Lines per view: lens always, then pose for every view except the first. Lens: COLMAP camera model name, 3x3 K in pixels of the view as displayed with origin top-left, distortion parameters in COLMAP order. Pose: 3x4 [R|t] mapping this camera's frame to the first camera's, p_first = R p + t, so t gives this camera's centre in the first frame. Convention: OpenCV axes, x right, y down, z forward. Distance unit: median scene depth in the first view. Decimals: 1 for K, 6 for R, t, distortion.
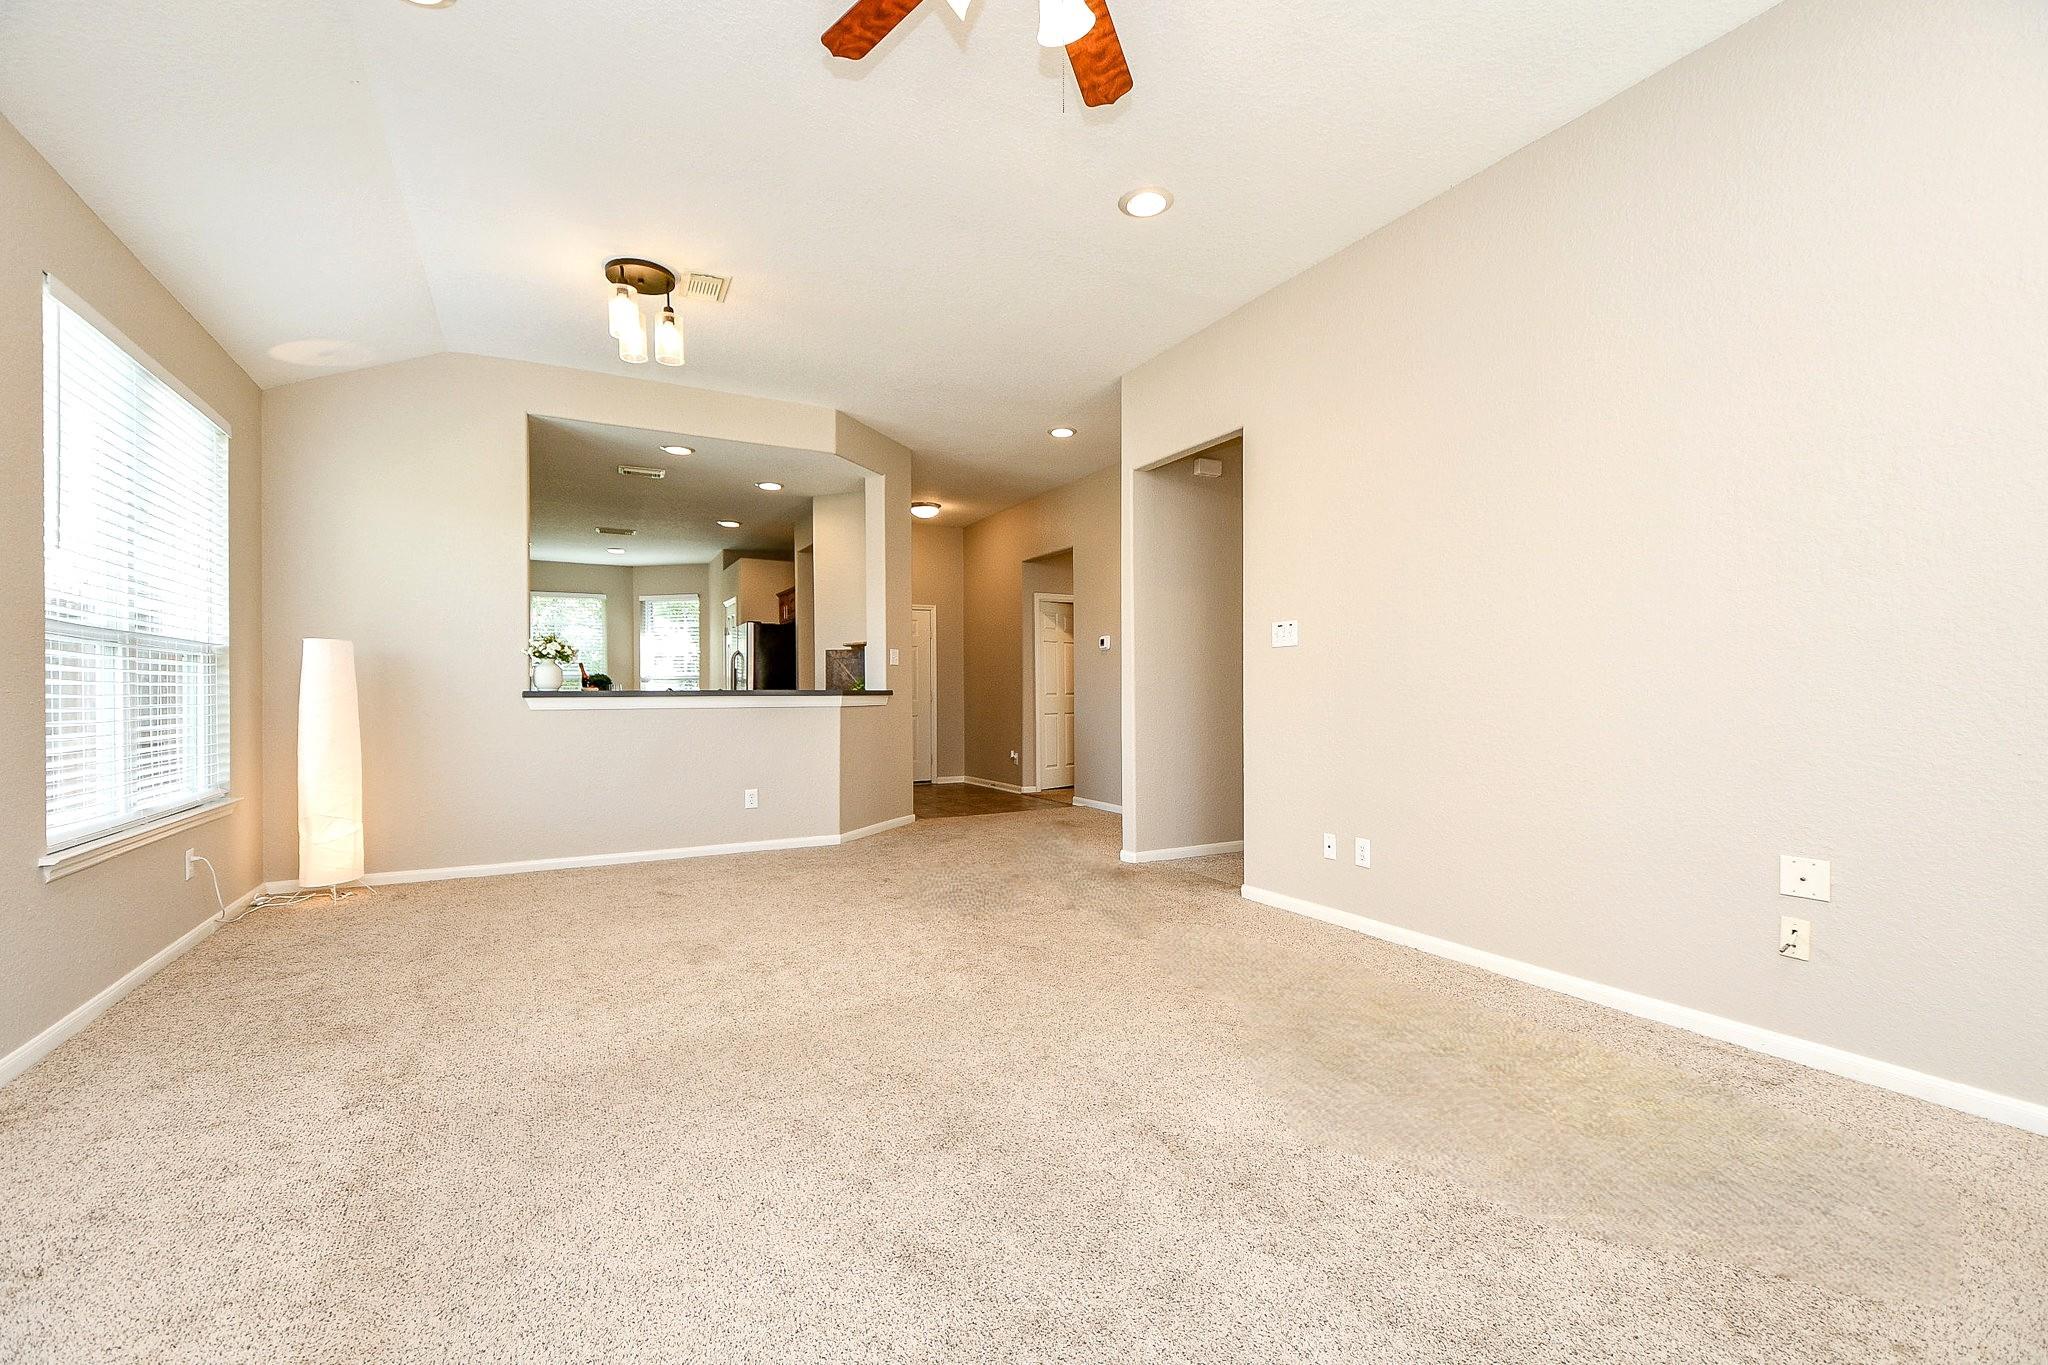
lens RADIAL K [[858.2, 0, 1022.0], [0, 858.2, 691.4], [0, 0, 1]] dist [-0.000383, -0.000037]
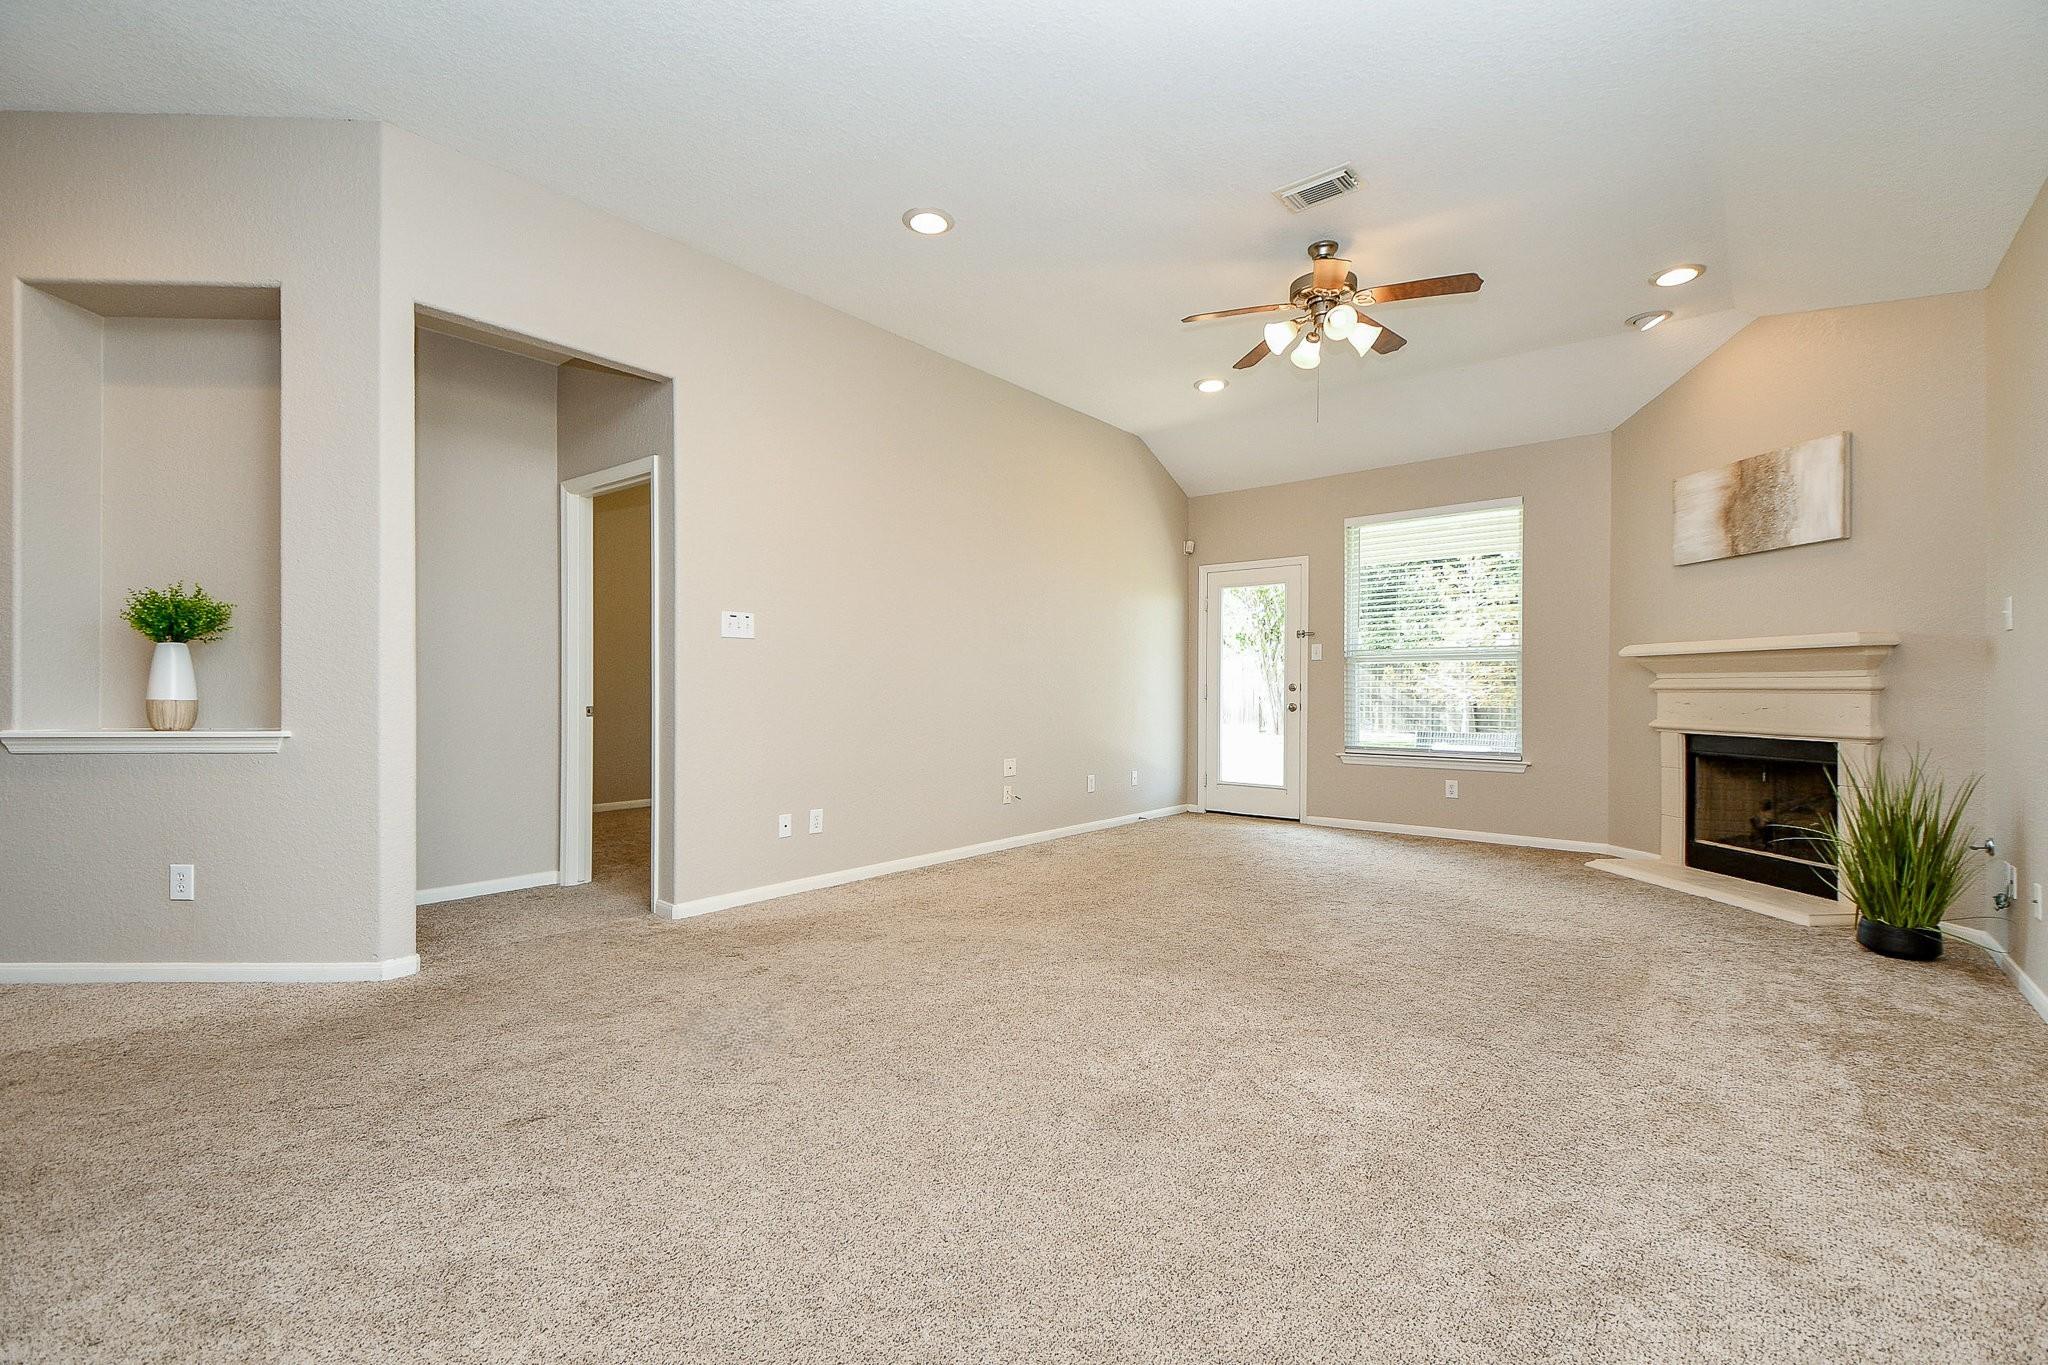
lens RADIAL K [[916.4, 0, 1021.5], [0, 916.4, 690.5], [0, 0, 1]] dist [-0.000071, -0.000227]
pose [[-0.374521, 0.009976, 0.927165, -0.604339], [0.001661, 0.999948, -0.010088, 0.012132], [-0.927217, -0.002238, -0.374518, 0.885187]]
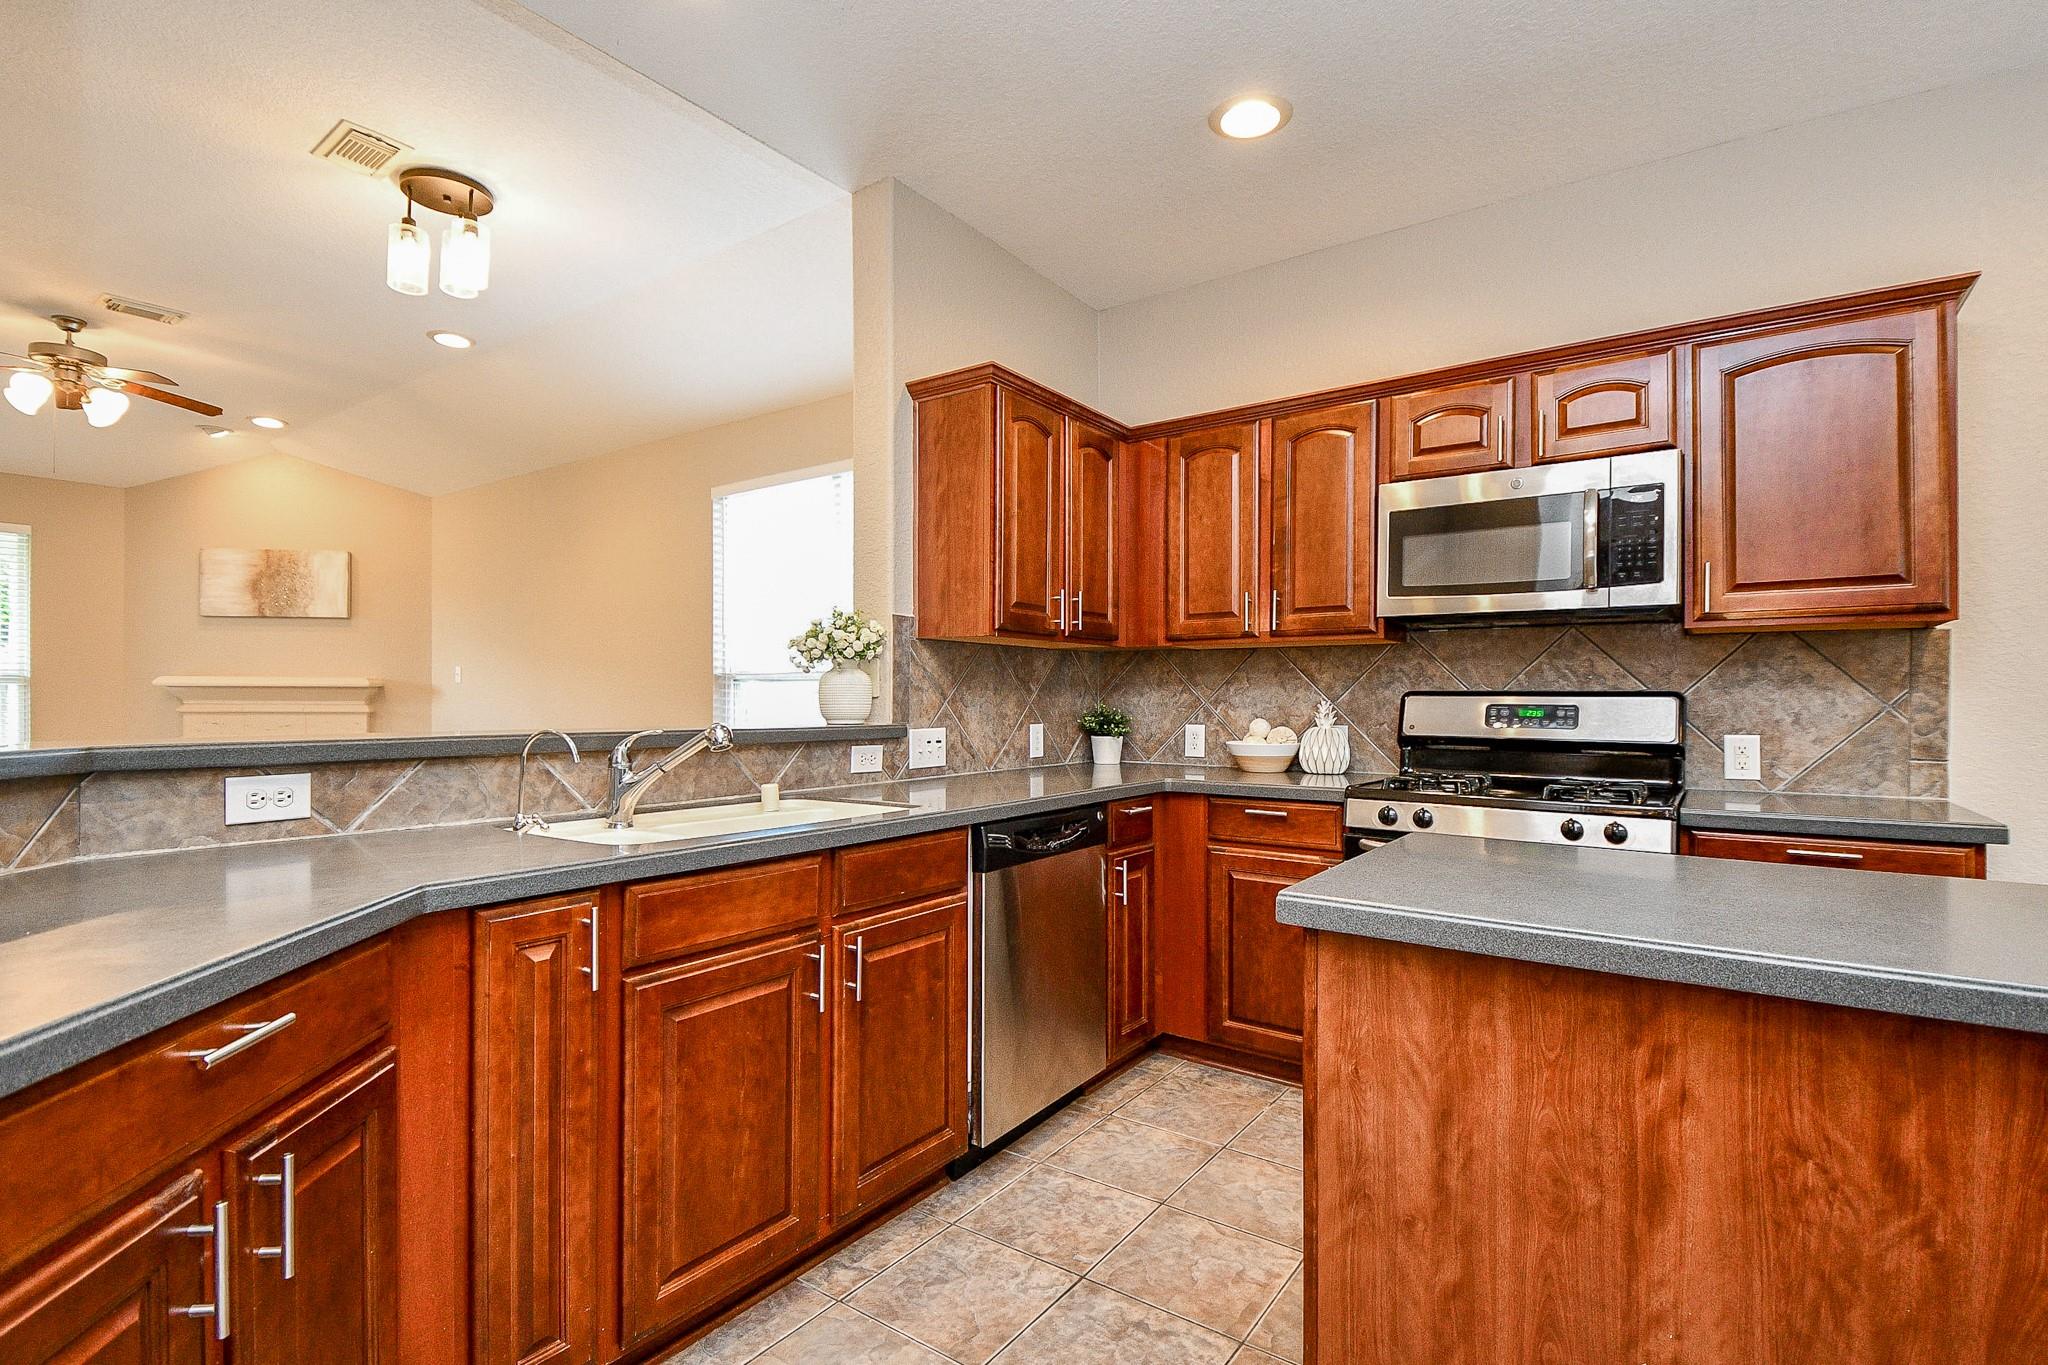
lens RADIAL K [[953.2, 0, 1025.2], [0, 953.2, 698.9], [0, 0, 1]] dist [0.023953, -0.025409]
pose [[-0.902100, 0.007536, -0.431460, -0.402604], [0.006319, 0.999971, 0.004255, -0.015461], [0.431480, 0.001112, -0.902122, 1.549630]]
